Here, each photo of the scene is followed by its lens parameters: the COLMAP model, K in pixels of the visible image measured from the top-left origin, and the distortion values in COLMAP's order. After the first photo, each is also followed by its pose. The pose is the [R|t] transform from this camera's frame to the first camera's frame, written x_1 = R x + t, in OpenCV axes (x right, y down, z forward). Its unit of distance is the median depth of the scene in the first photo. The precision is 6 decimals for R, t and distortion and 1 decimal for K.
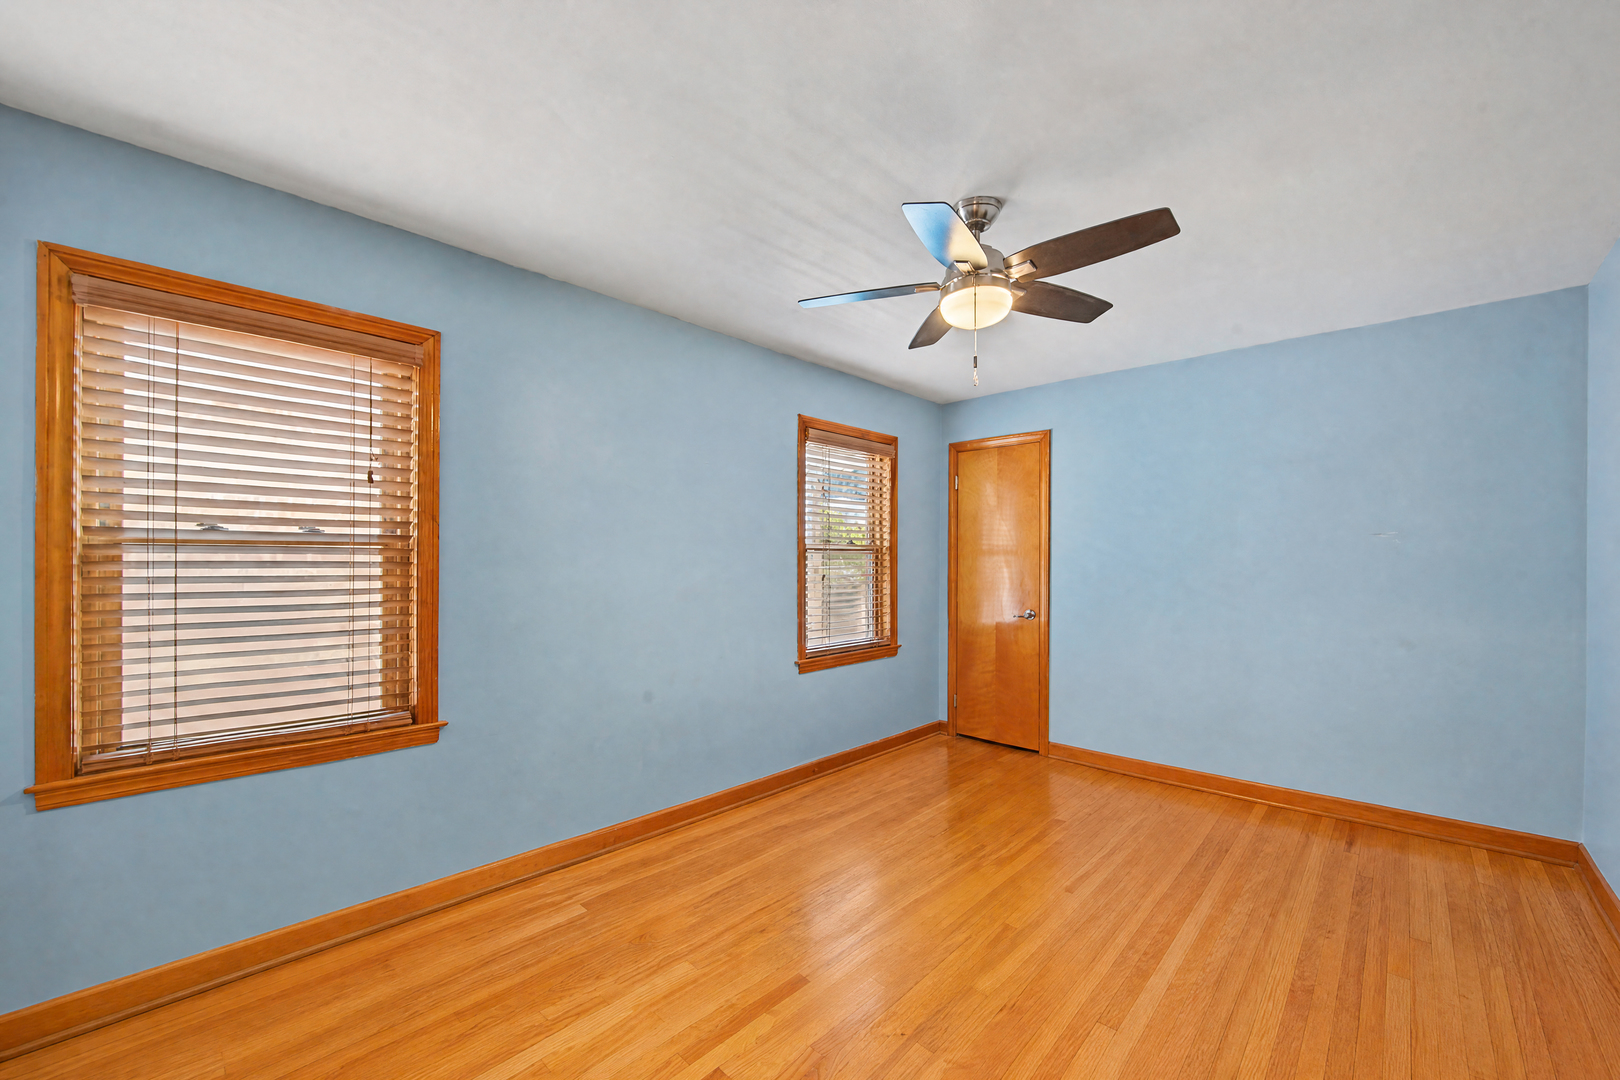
lens RADIAL K [[641.6, 0, 803.5], [0, 641.6, 549.5], [0, 0, 1]] dist [0.011754, -0.000349]
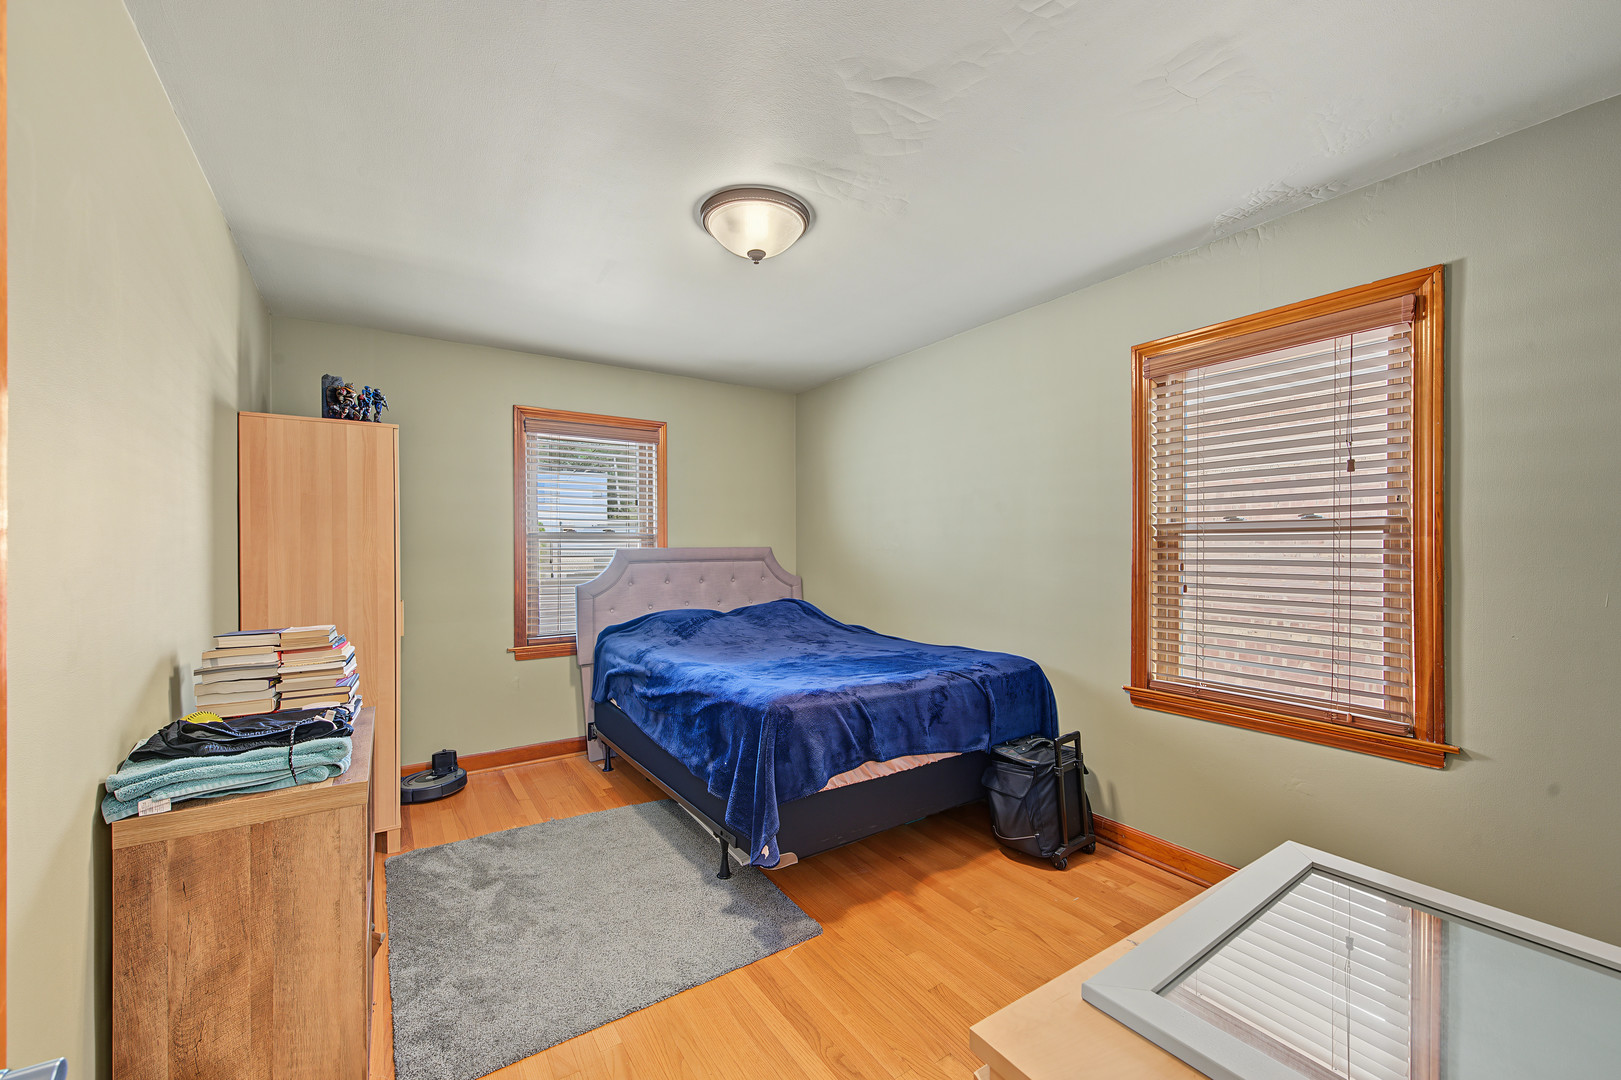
lens RADIAL K [[642.0, 0, 804.0], [0, 642.0, 549.5], [0, 0, 1]] dist [0.011754, -0.000349]
pose [[-0.231478, 0.001782, -0.972838, 0.441277], [0.017322, 0.999847, -0.002290, 0.011006], [0.972686, -0.017382, -0.231474, 0.473377]]
